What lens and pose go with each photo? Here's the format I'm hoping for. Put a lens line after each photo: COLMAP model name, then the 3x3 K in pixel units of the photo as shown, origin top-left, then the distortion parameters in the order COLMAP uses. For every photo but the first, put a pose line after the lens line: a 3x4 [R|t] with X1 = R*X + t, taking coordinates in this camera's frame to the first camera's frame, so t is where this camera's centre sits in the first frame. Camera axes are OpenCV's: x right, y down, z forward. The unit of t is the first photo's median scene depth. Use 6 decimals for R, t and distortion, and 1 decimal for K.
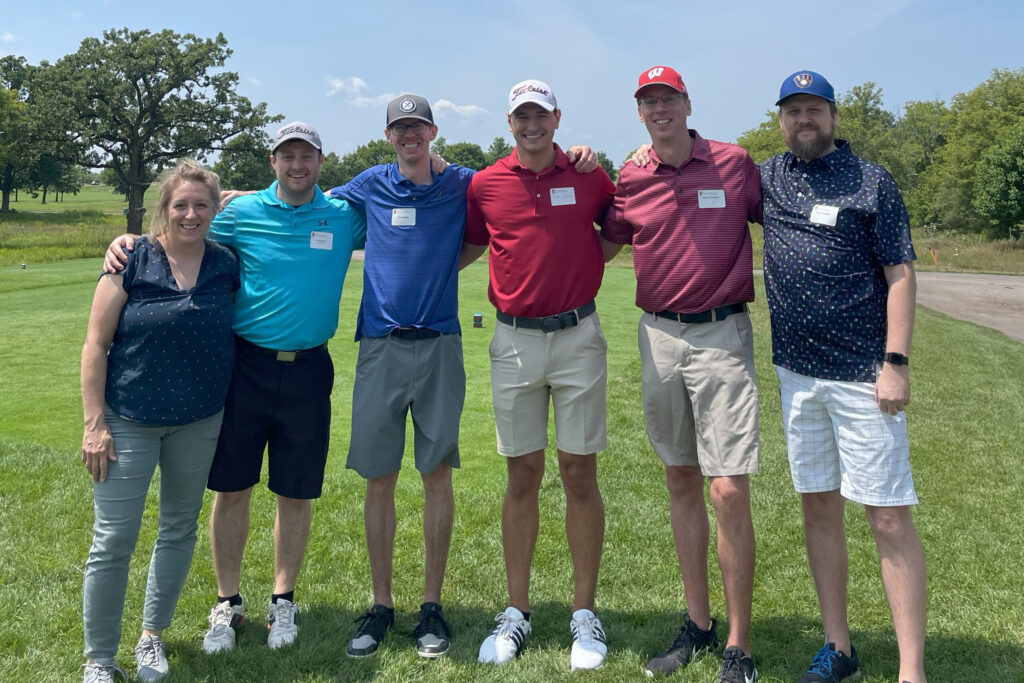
lens RADIAL K [[1064.6, 0, 510.9], [0, 1064.6, 68.7], [0, 0, 1]] dist [0.158990, -0.209399]
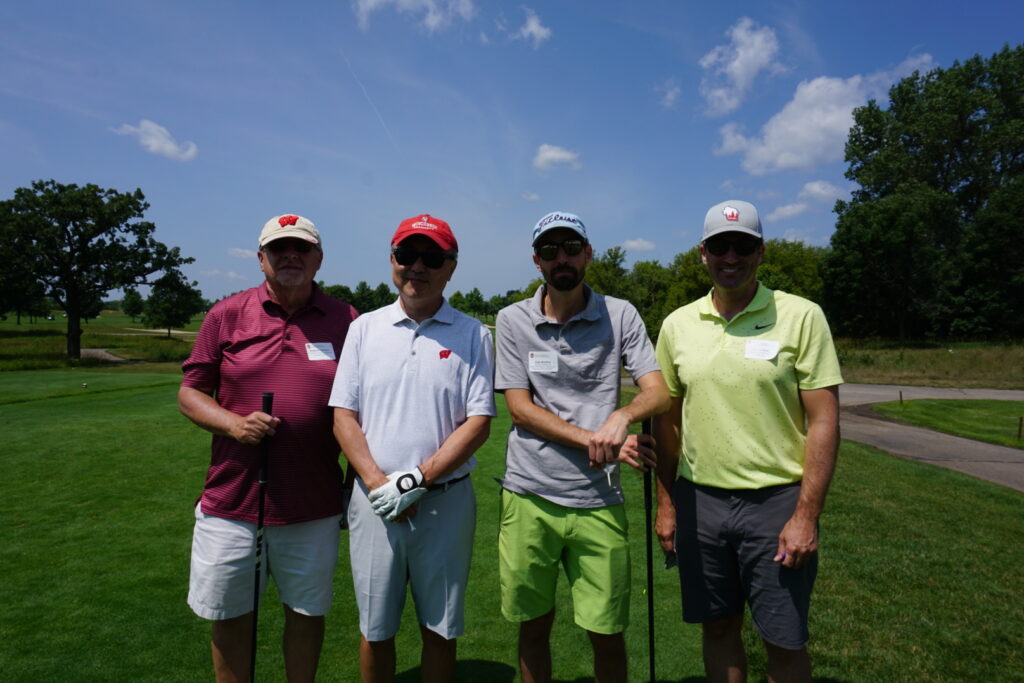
lens RADIAL K [[708.7, 0, 509.3], [0, 708.7, 342.9], [0, 0, 1]] dist [-0.035634, 0.044365]
pose [[0.980961, -0.001947, 0.194194, -0.009456], [-0.026597, 0.989181, 0.144271, 0.012894], [-0.192373, -0.146689, 0.970296, 0.106401]]
